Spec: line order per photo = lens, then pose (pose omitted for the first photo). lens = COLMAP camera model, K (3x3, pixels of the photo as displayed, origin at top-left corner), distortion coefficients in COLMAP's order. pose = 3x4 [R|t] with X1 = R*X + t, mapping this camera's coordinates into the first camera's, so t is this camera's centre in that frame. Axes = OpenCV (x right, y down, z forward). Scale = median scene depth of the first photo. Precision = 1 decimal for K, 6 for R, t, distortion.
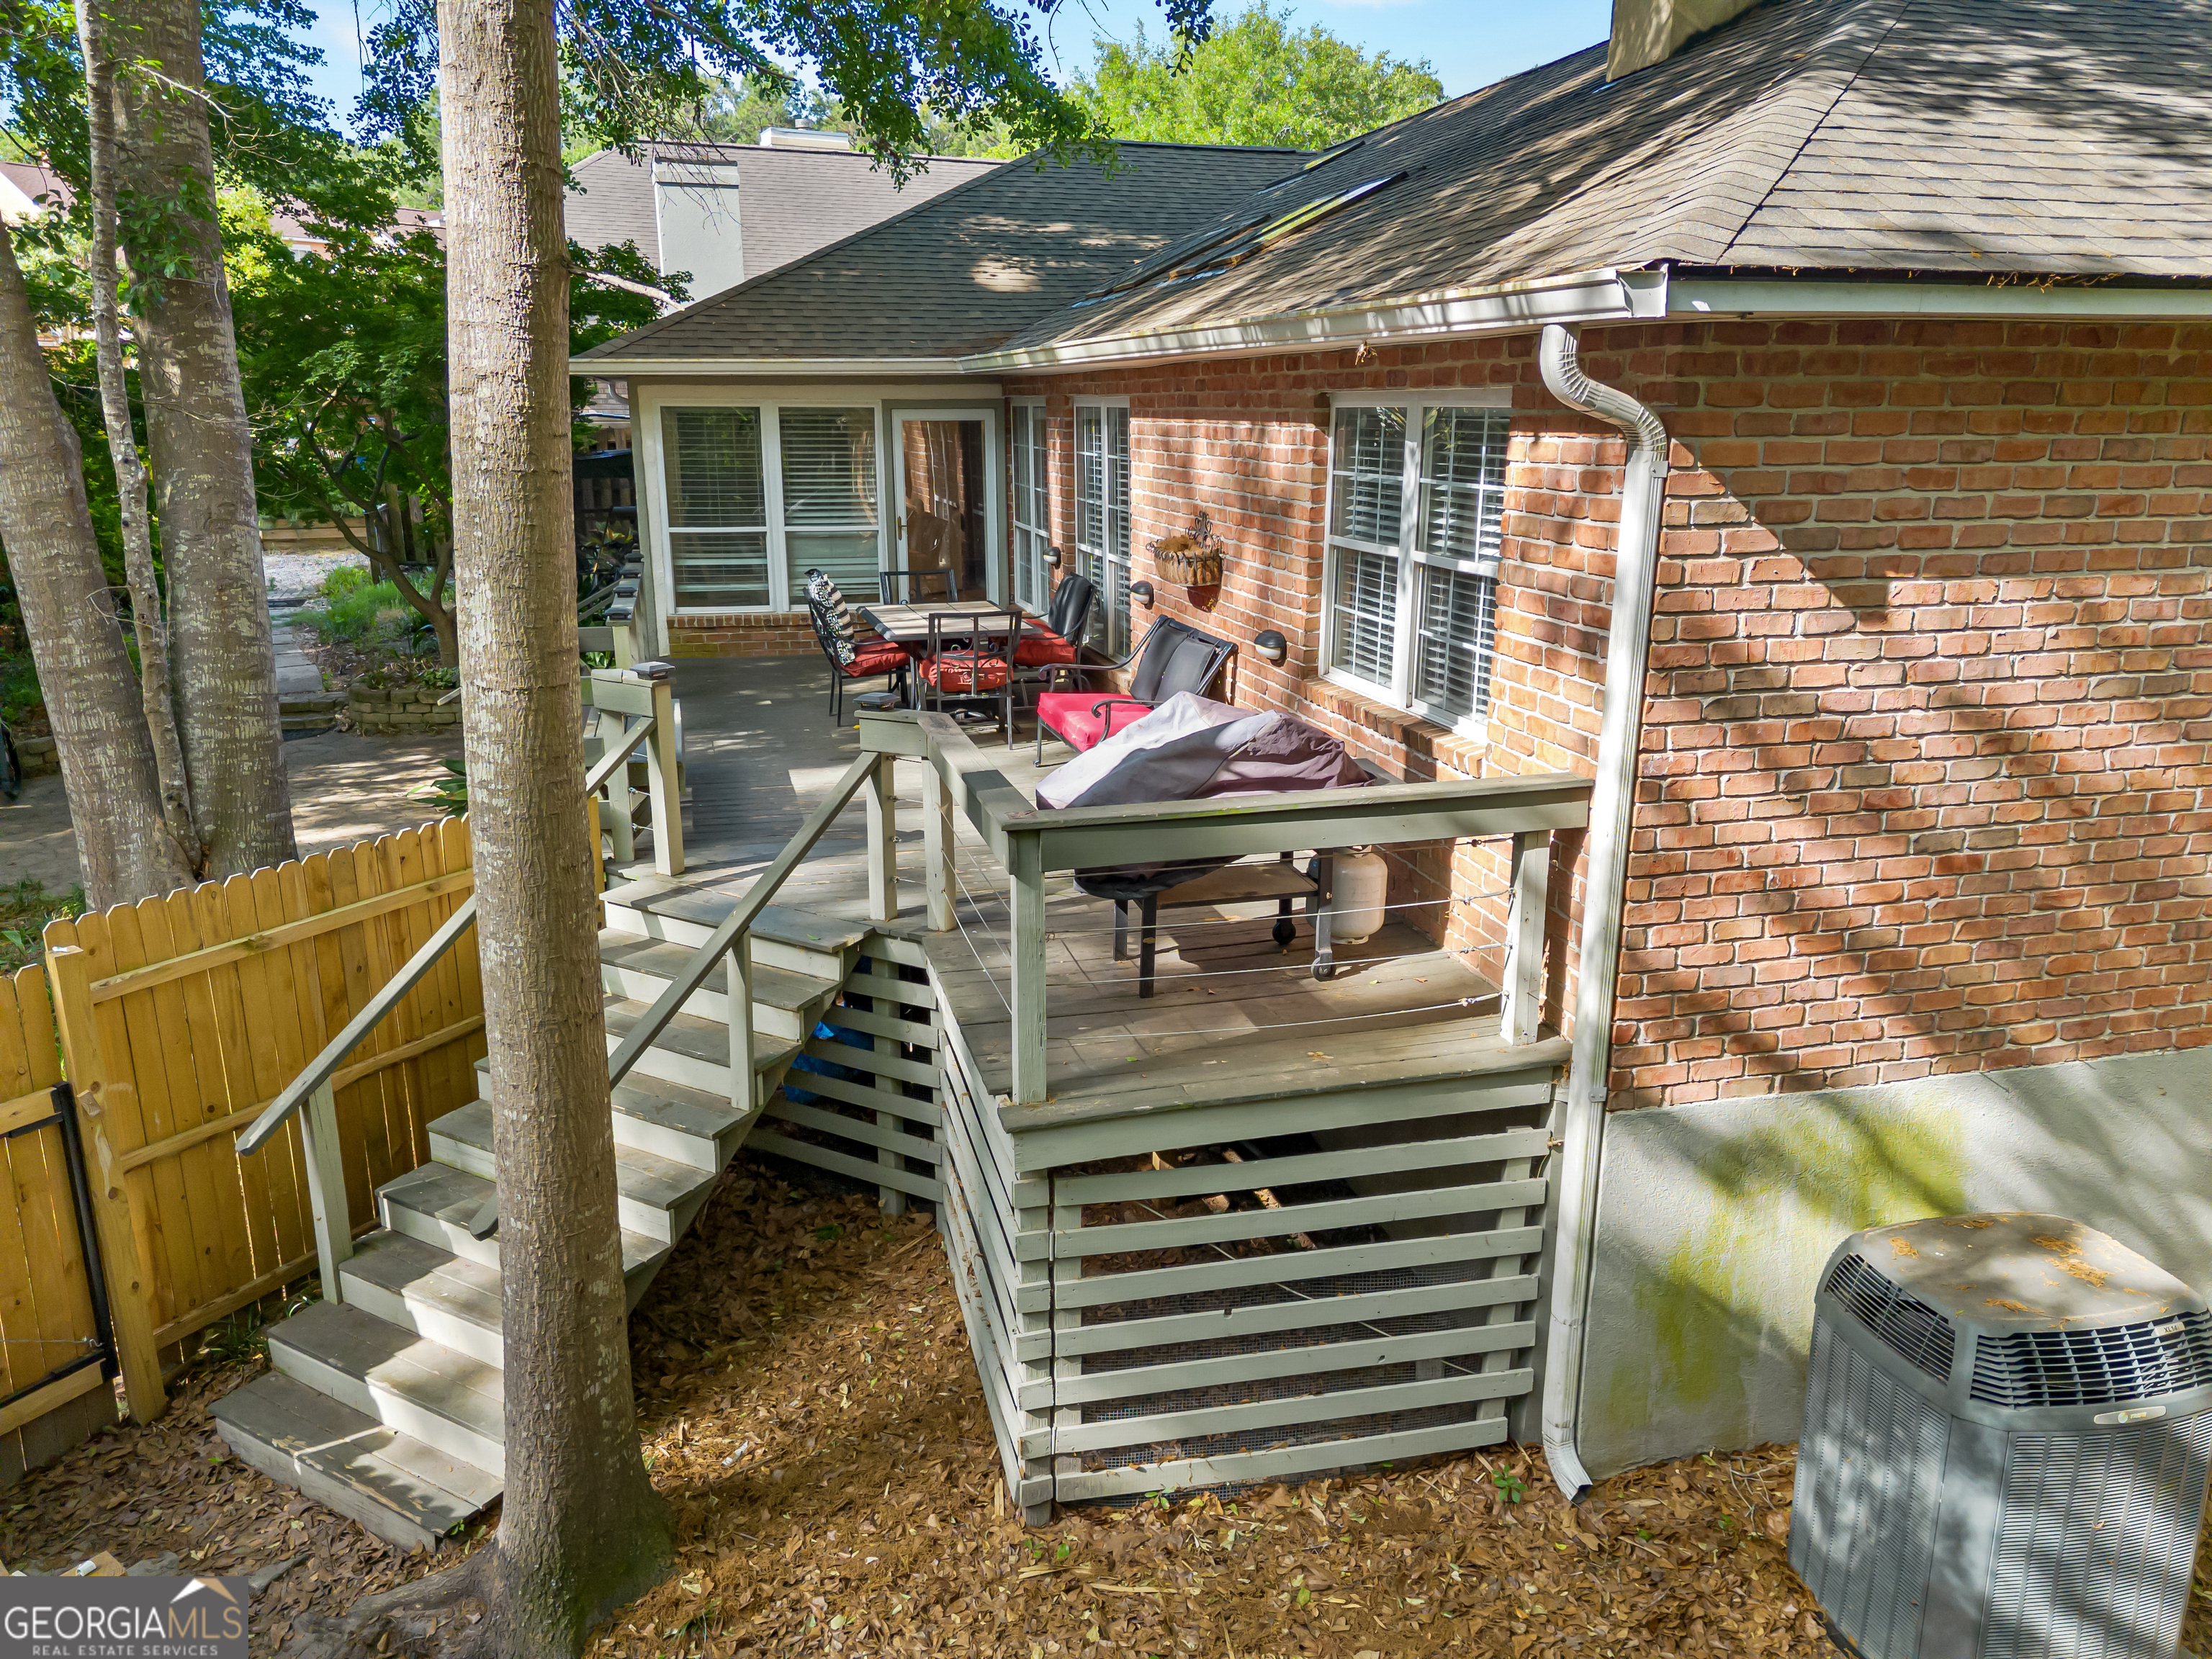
lens RADIAL K [[1571.0, 0, 1099.0], [0, 1571.0, 827.8], [0, 0, 1]] dist [0.060508, -0.062154]
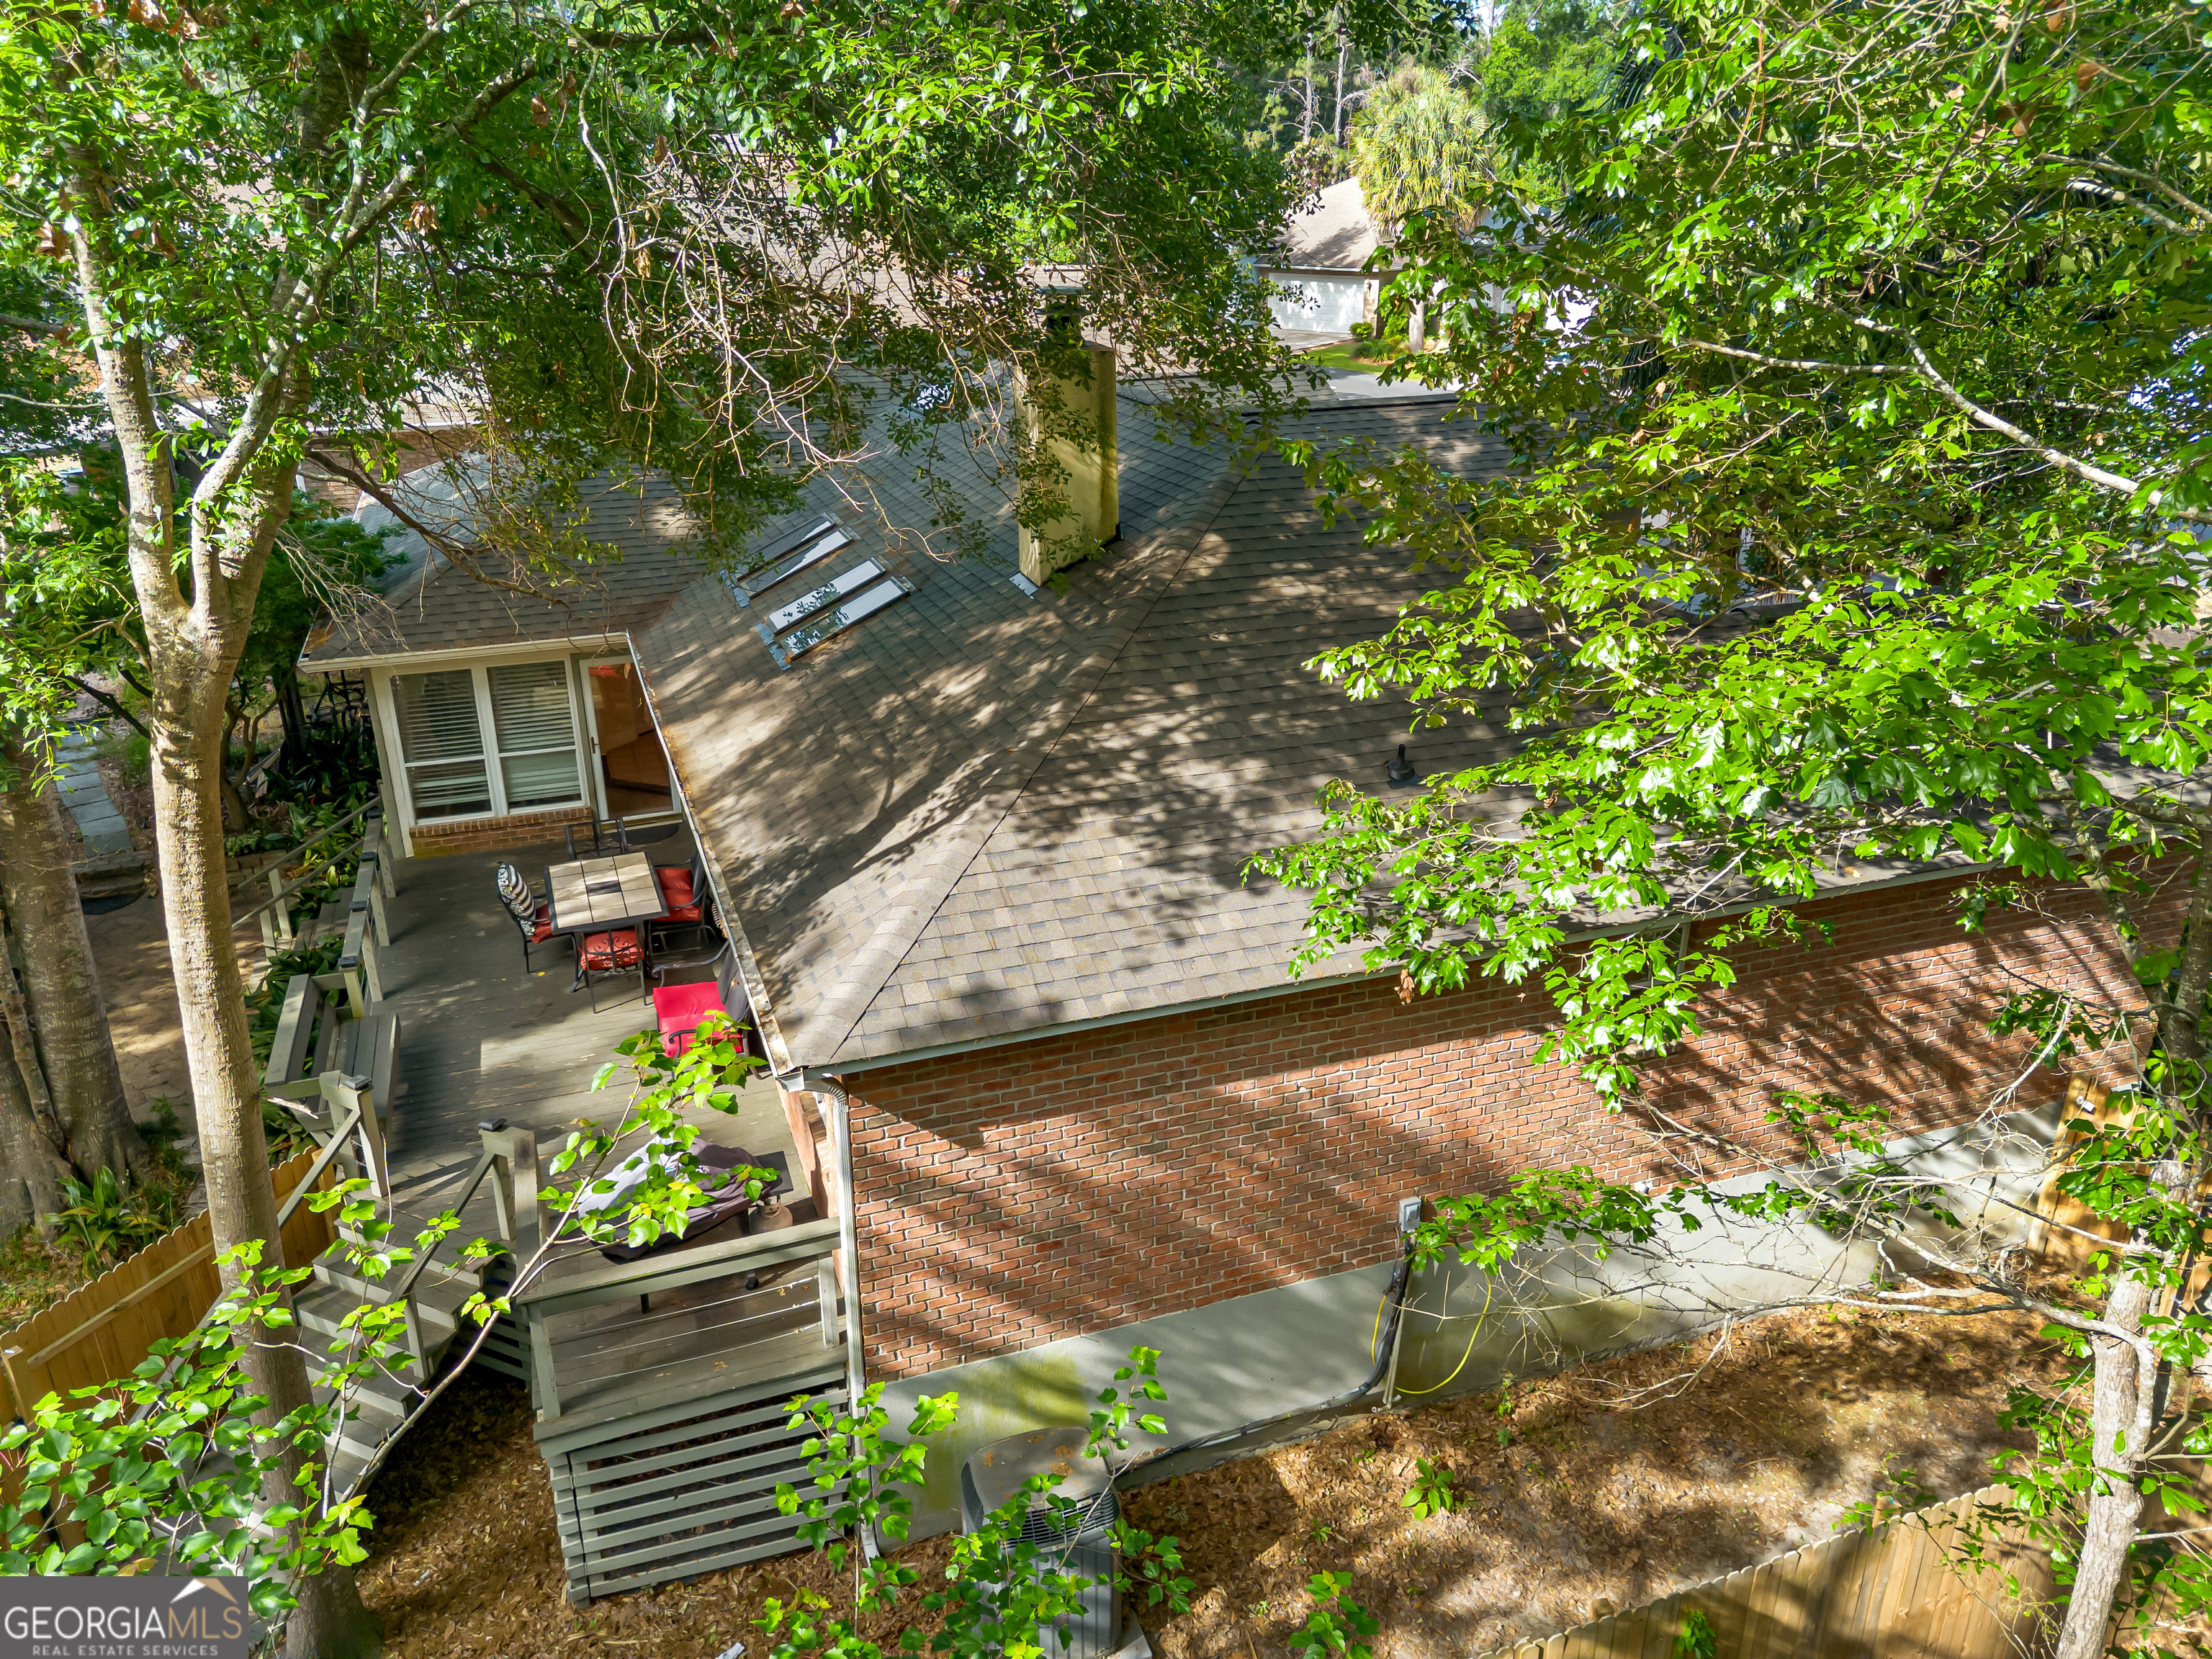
lens RADIAL K [[1571.0, 0, 1099.0], [0, 1571.0, 827.8], [0, 0, 1]] dist [0.060508, -0.062154]
pose [[0.995596, -0.038361, 0.085538, 0.297671], [0.027771, 0.992175, 0.121727, -0.467189], [-0.089538, -0.118815, 0.988871, -0.554357]]
